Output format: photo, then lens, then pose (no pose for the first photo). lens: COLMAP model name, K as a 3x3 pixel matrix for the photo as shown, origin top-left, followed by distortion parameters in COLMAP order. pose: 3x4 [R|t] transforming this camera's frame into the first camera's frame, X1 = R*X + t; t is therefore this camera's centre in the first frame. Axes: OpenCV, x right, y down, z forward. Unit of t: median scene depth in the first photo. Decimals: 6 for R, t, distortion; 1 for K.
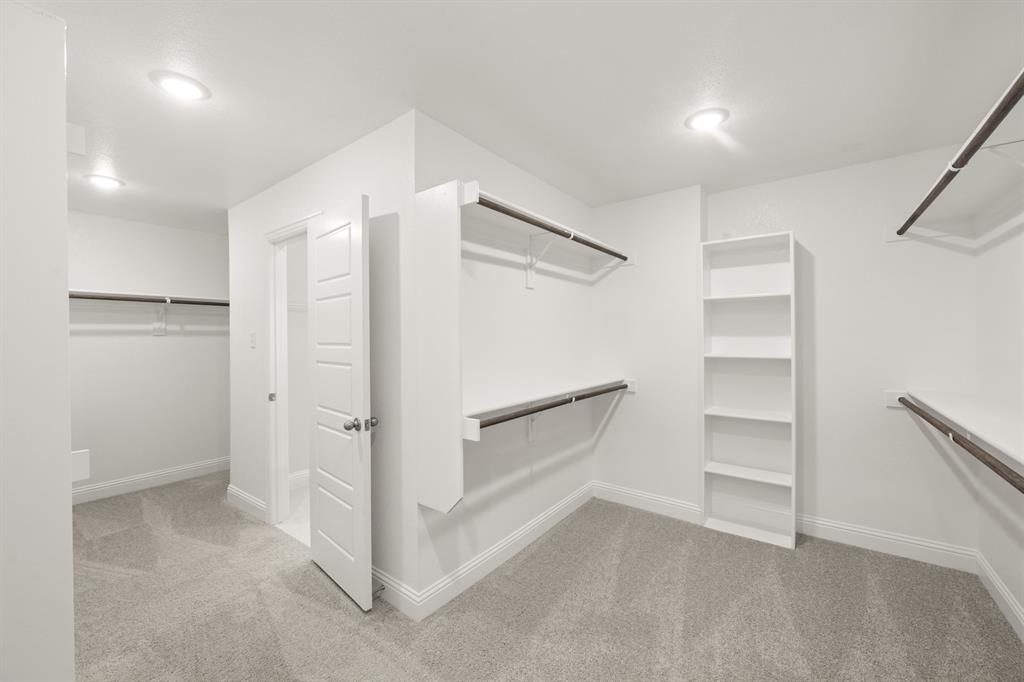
lens RADIAL K [[406.0, 0, 512.3], [0, 406.0, 340.5], [0, 0, 1]] dist [-0.000607, 0.000872]
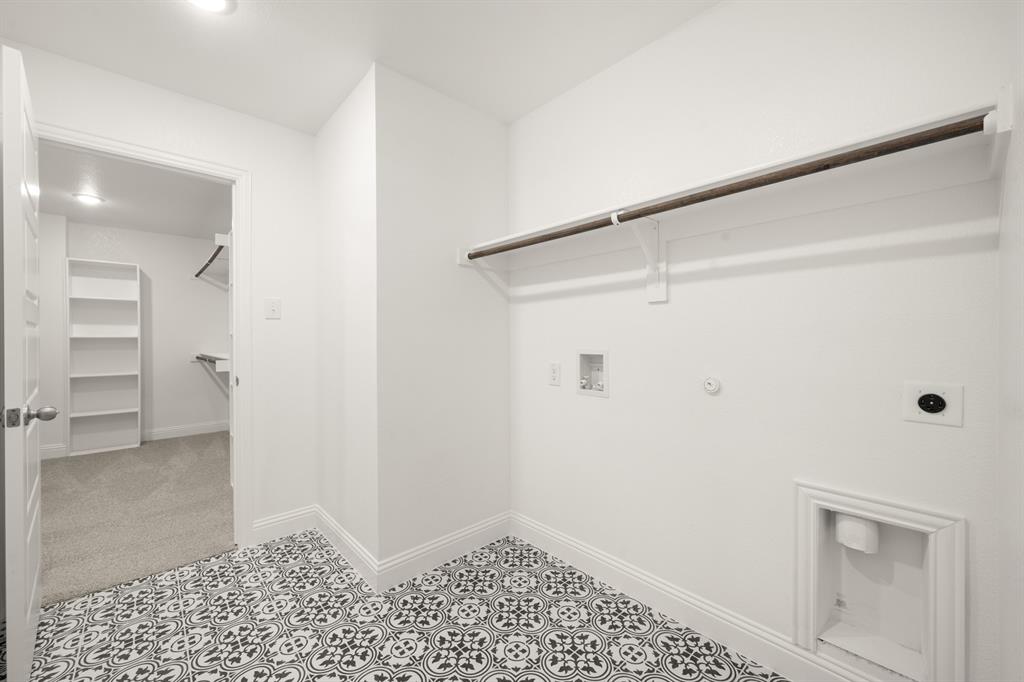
lens RADIAL K [[406.0, 0, 513.2], [0, 406.0, 334.2], [0, 0, 1]] dist [-0.000607, 0.000872]
pose [[0.201835, -0.004714, 0.979408, -0.674351], [-0.005978, 0.999964, 0.006045, 0.010136], [-0.979401, -0.007075, 0.201800, -0.902406]]
